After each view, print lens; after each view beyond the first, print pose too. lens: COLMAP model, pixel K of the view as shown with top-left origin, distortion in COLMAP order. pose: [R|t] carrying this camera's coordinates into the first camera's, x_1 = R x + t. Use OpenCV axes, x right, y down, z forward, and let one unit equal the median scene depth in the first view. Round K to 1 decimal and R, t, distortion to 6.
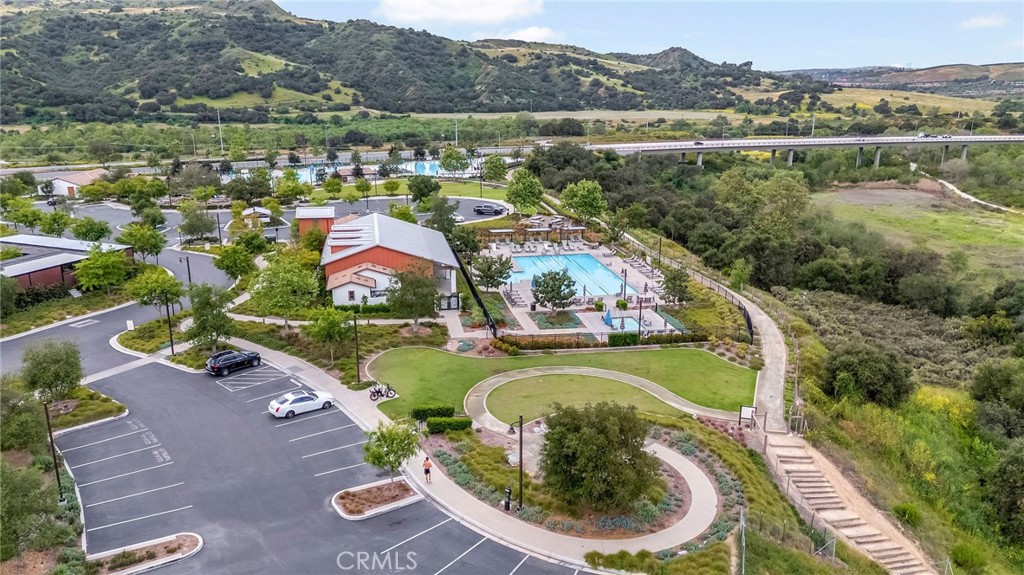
lens RADIAL K [[740.6, 0, 512.0], [0, 740.6, 287.5], [0, 0, 1]] dist [0.078012, -0.068470]
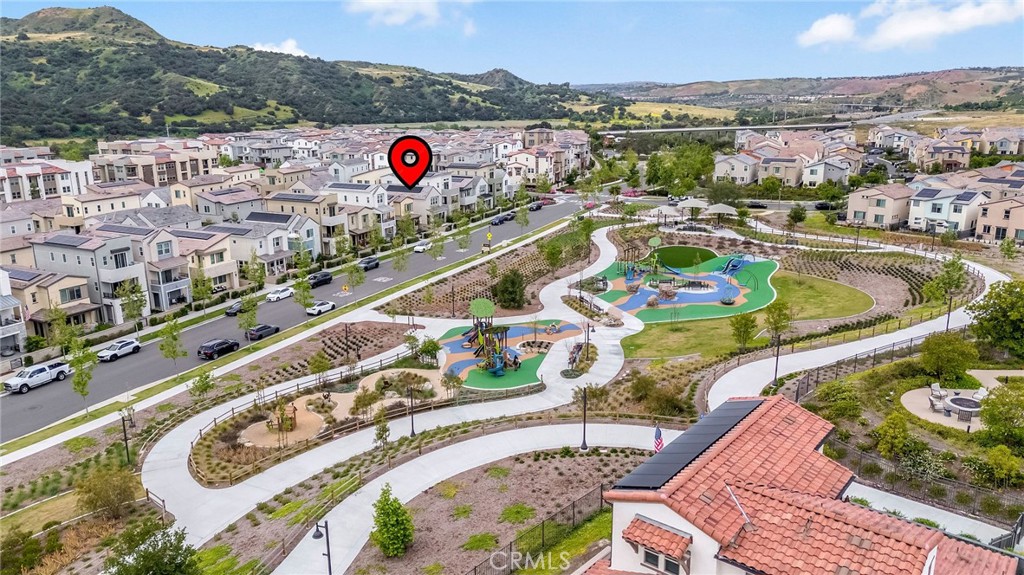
lens RADIAL K [[740.6, 0, 512.0], [0, 740.6, 287.5], [0, 0, 1]] dist [0.078012, -0.068470]
pose [[0.962625, -0.077091, 0.259633, -0.165654], [0.081325, 0.996672, -0.005587, 0.062989], [-0.258339, 0.026493, 0.965691, -0.255126]]
